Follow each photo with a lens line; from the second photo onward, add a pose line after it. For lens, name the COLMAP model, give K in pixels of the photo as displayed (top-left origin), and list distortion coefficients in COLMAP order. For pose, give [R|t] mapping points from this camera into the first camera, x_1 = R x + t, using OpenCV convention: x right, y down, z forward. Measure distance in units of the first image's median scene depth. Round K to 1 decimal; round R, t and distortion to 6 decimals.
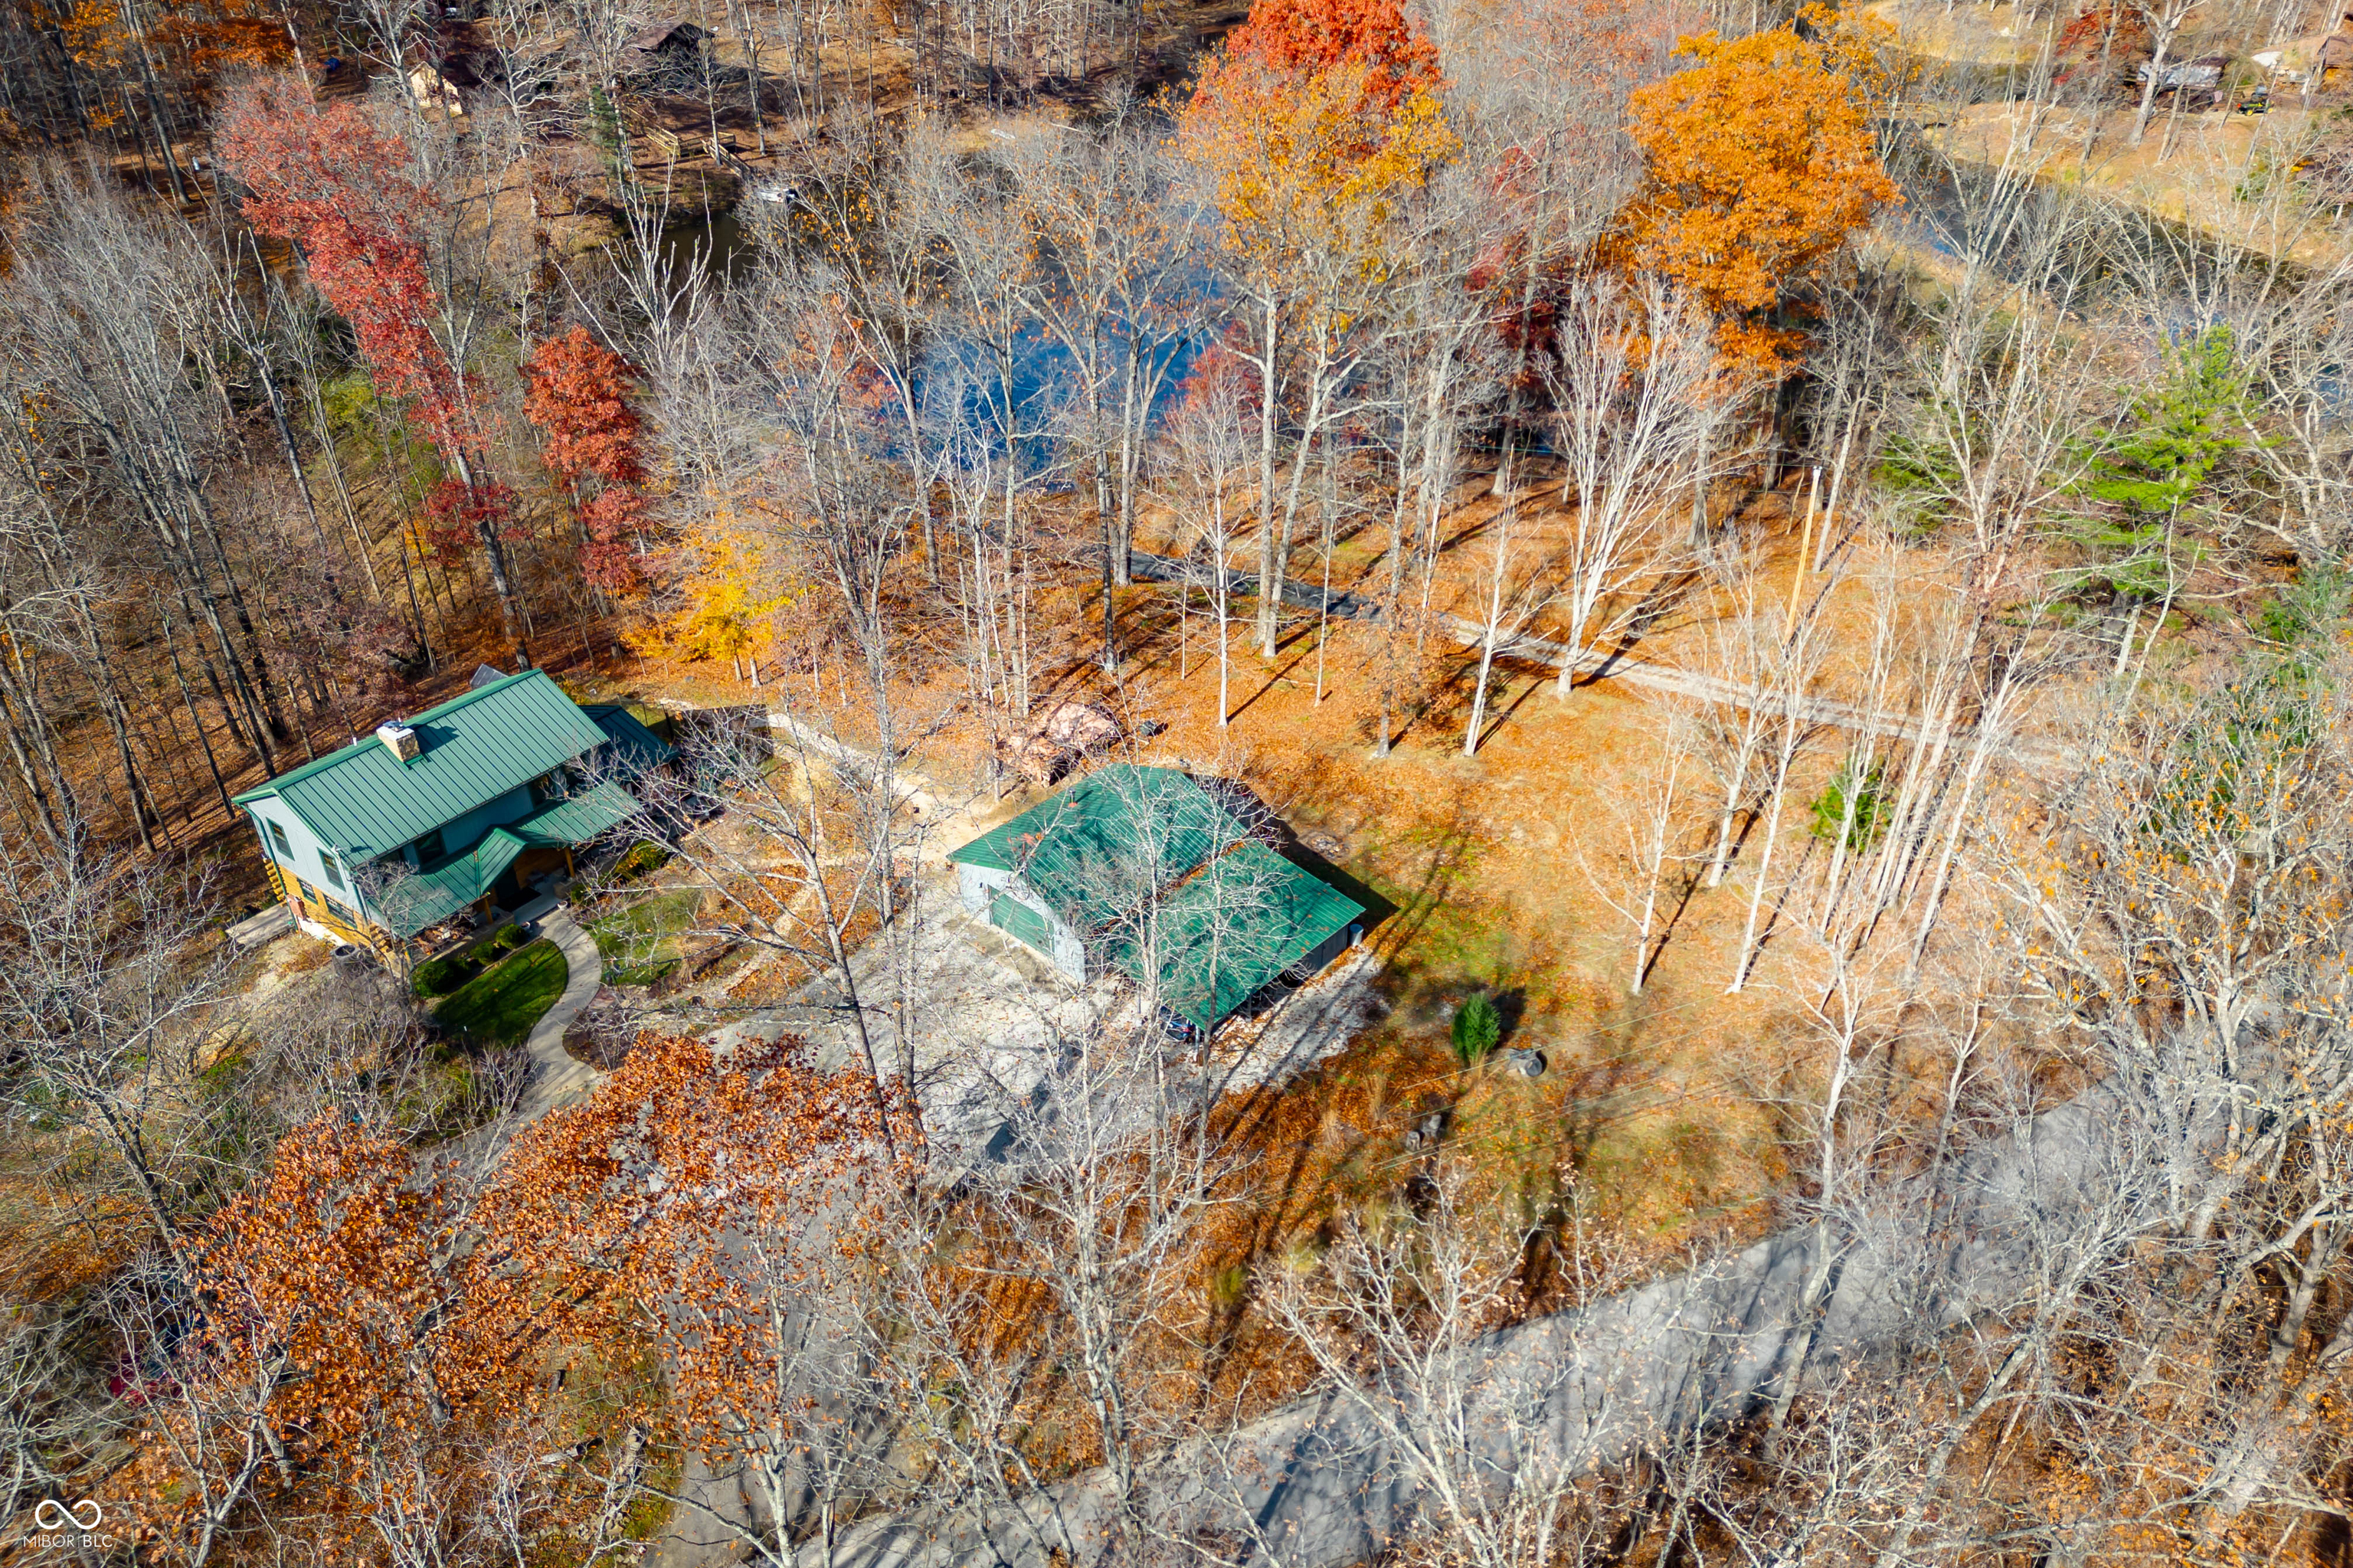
lens RADIAL K [[1639.3, 0, 1197.1], [0, 1639.3, 780.0], [0, 0, 1]] dist [0.058854, -0.050504]
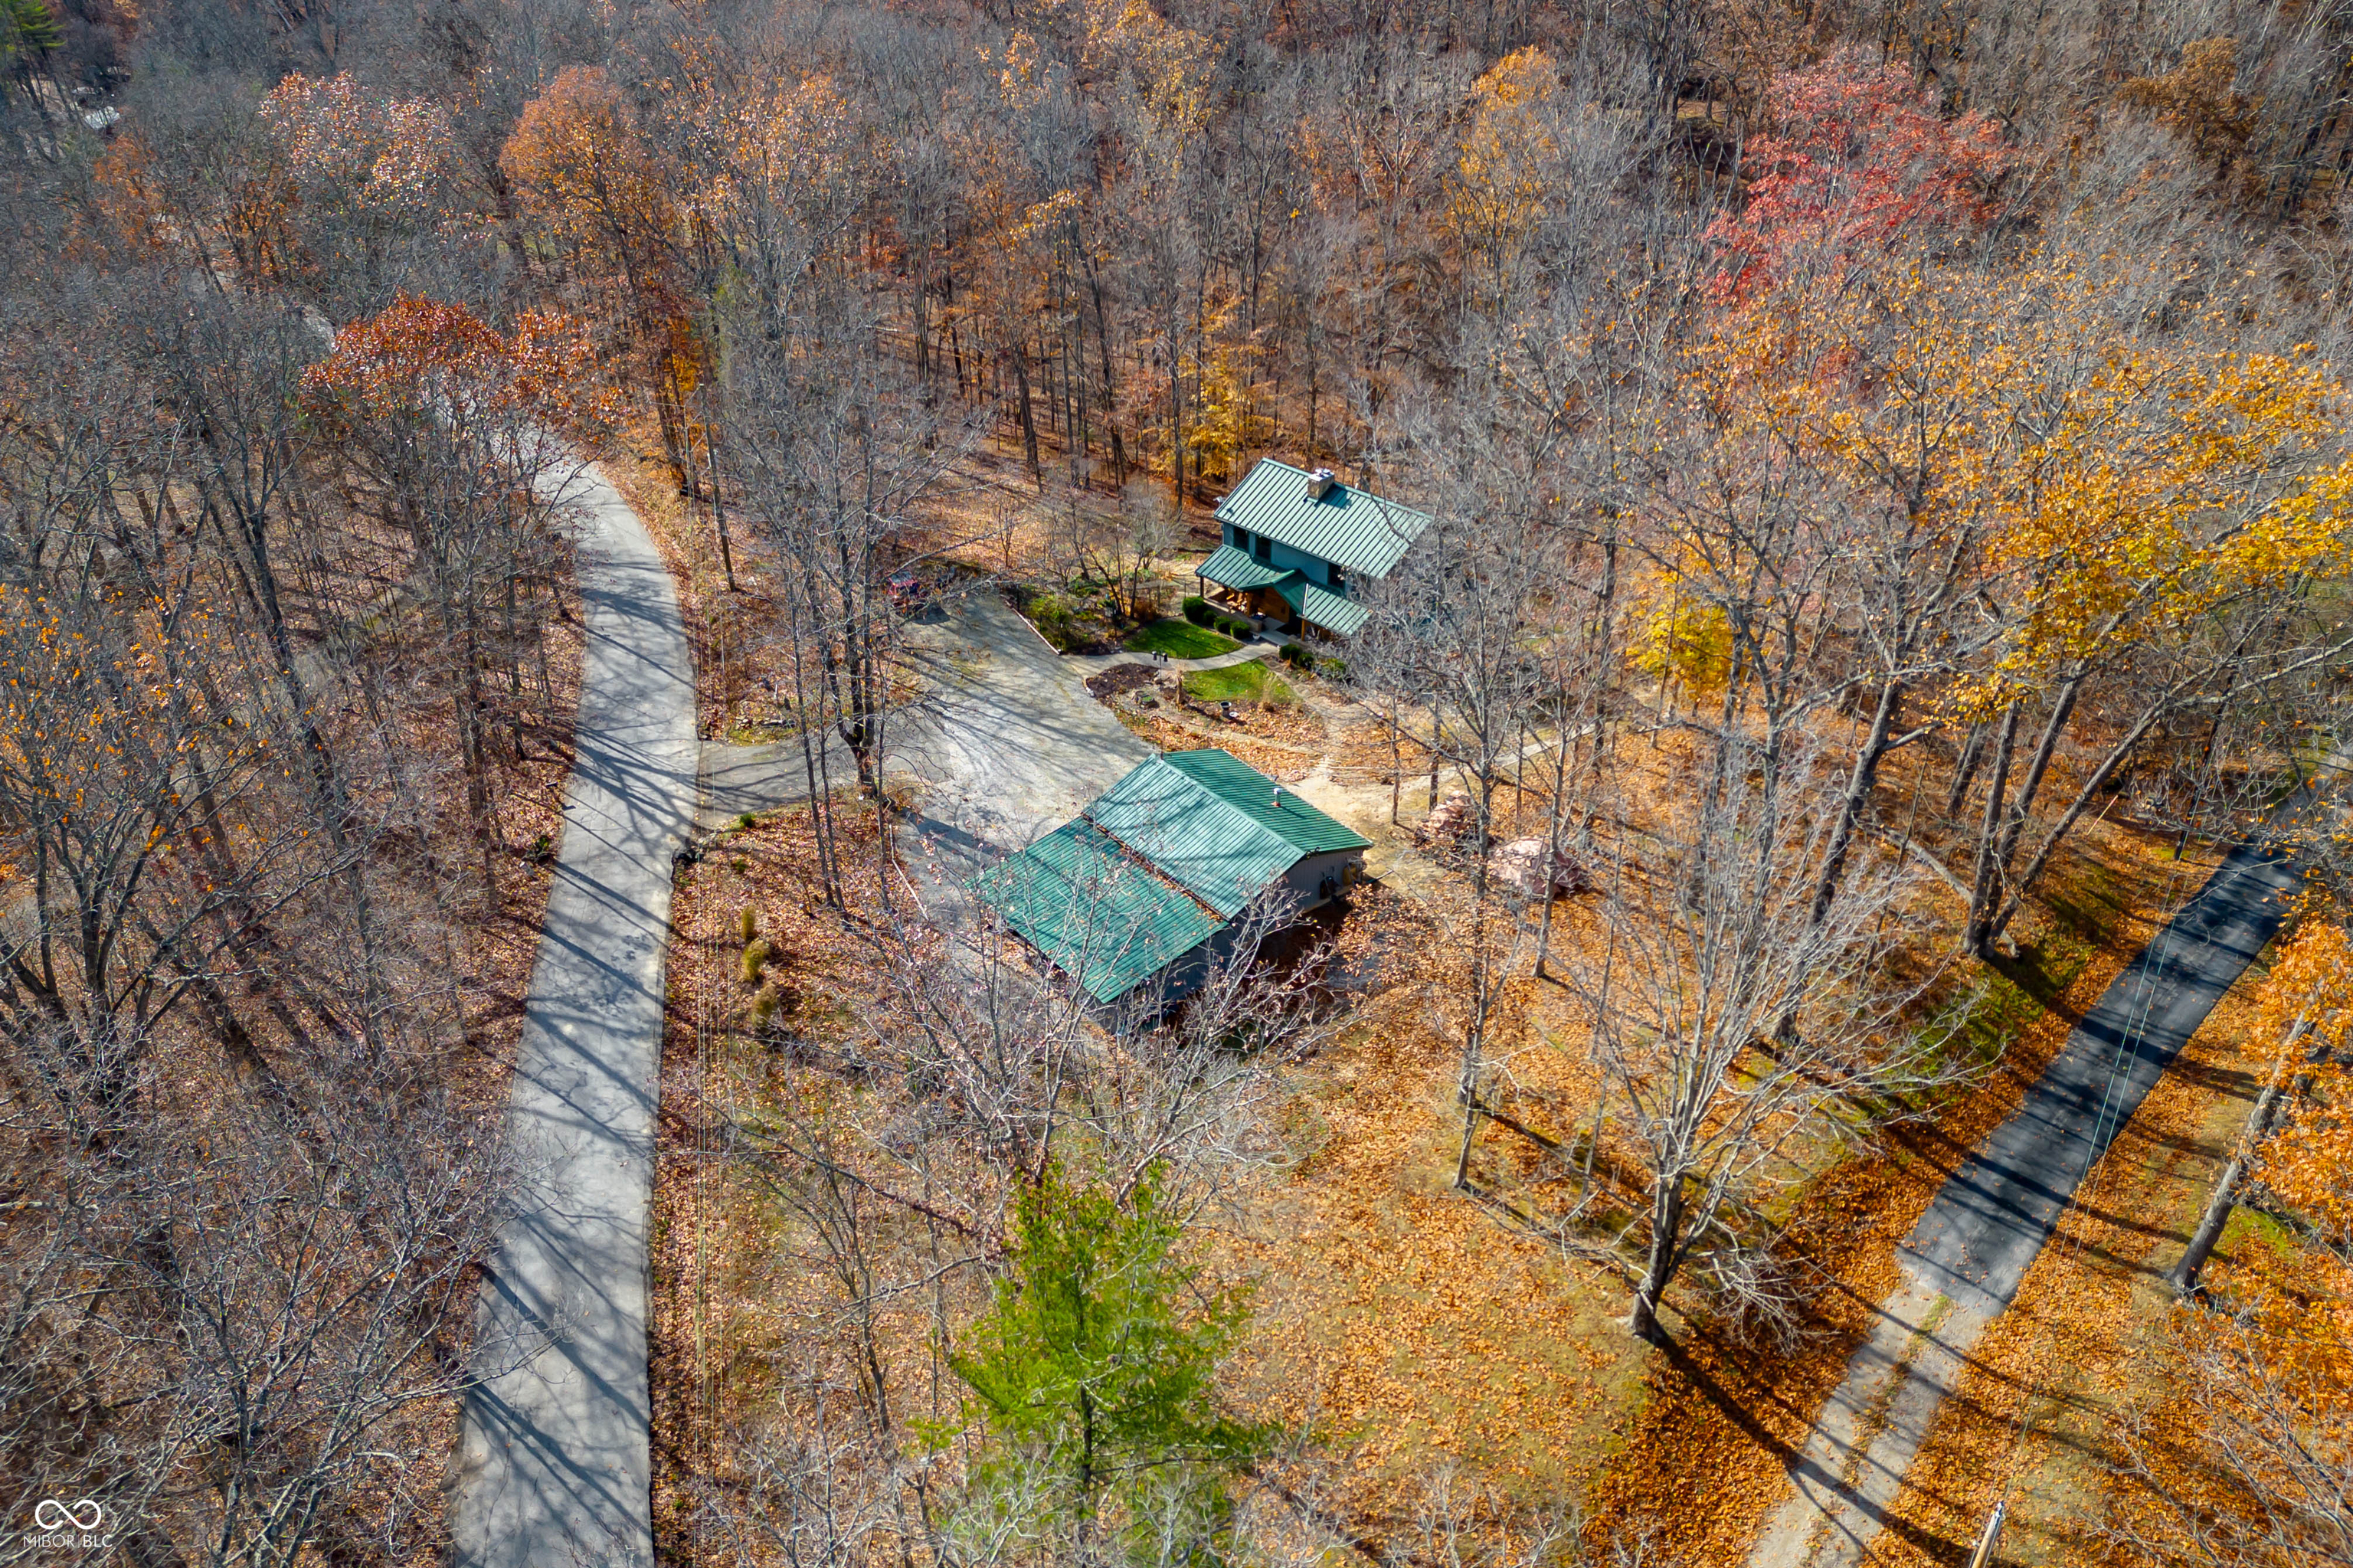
lens RADIAL K [[1639.3, 0, 1182.7], [0, 1639.3, 794.9], [0, 0, 1]] dist [0.058854, -0.050504]
pose [[-0.148163, 0.538616, -0.829422, 0.765220], [-0.539459, 0.658900, 0.524247, -0.486200], [0.828874, 0.525113, 0.192937, 0.756221]]
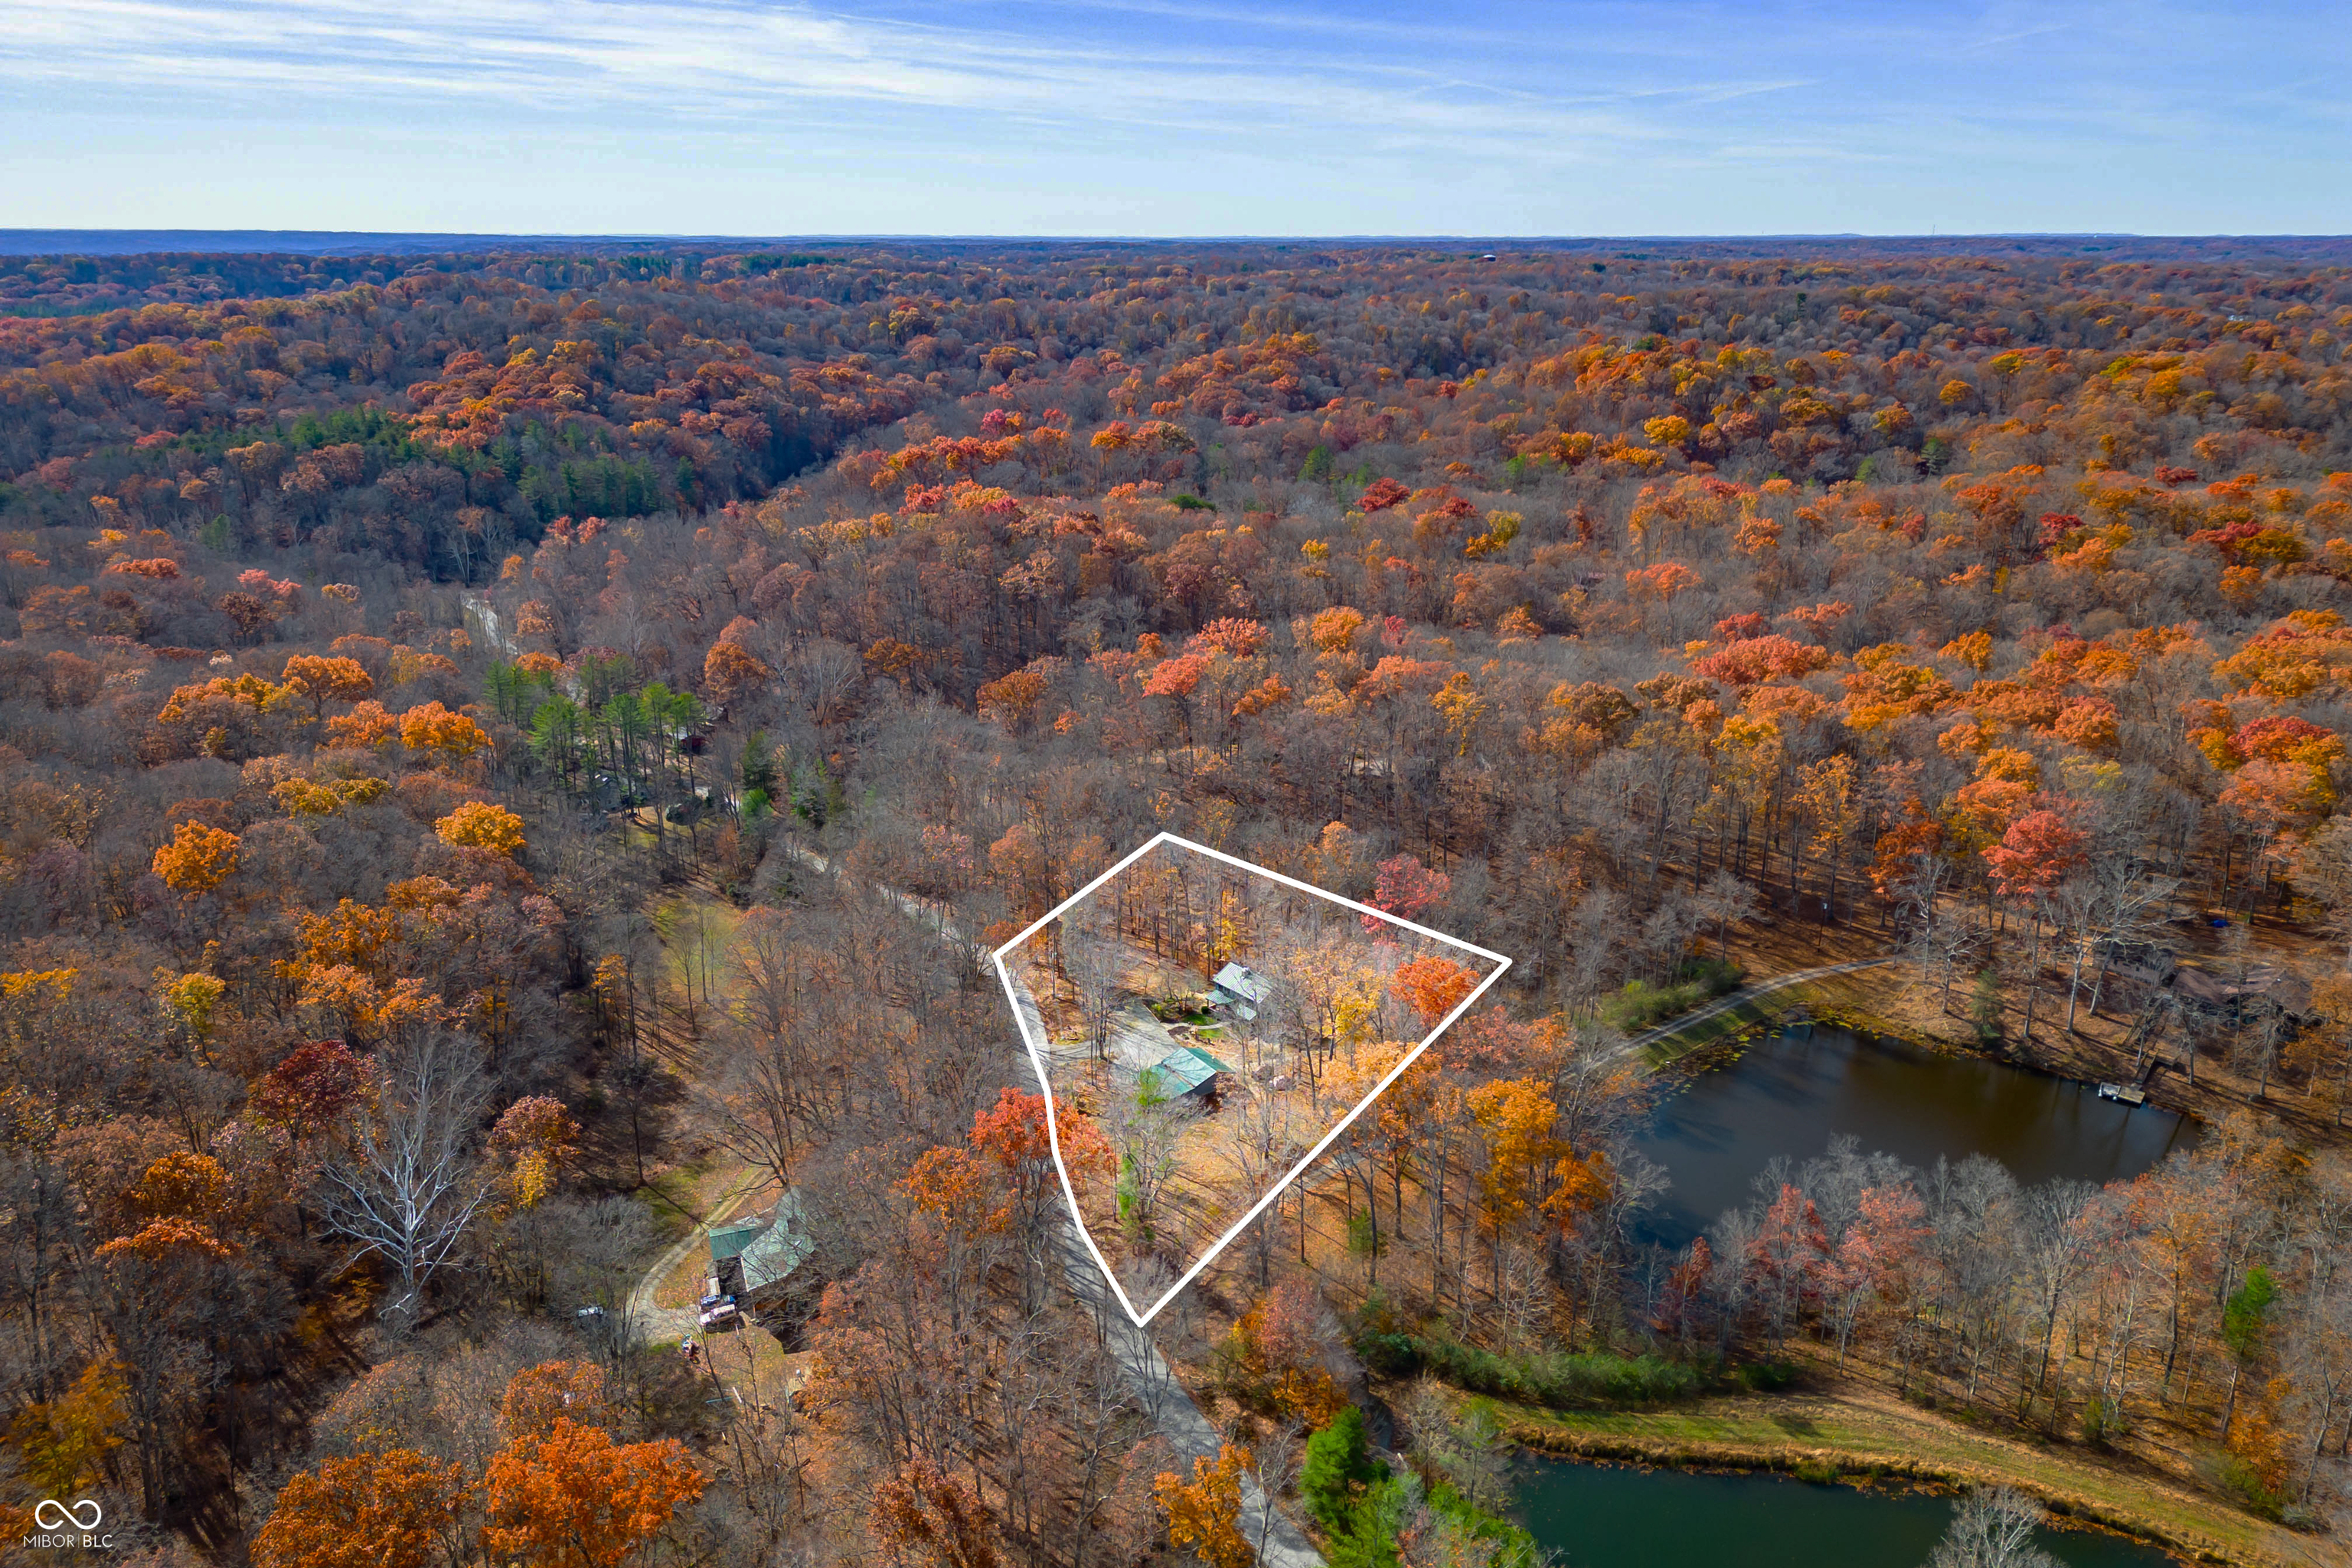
lens RADIAL K [[1638.5, 0, 1178.5], [0, 1638.5, 785.3], [0, 0, 1]] dist [0.058854, -0.050504]
pose [[-0.248562, 0.302456, -0.920183, 3.210260], [-0.526524, 0.755195, 0.390452, -1.889232], [0.813012, 0.581550, -0.028463, 0.678359]]
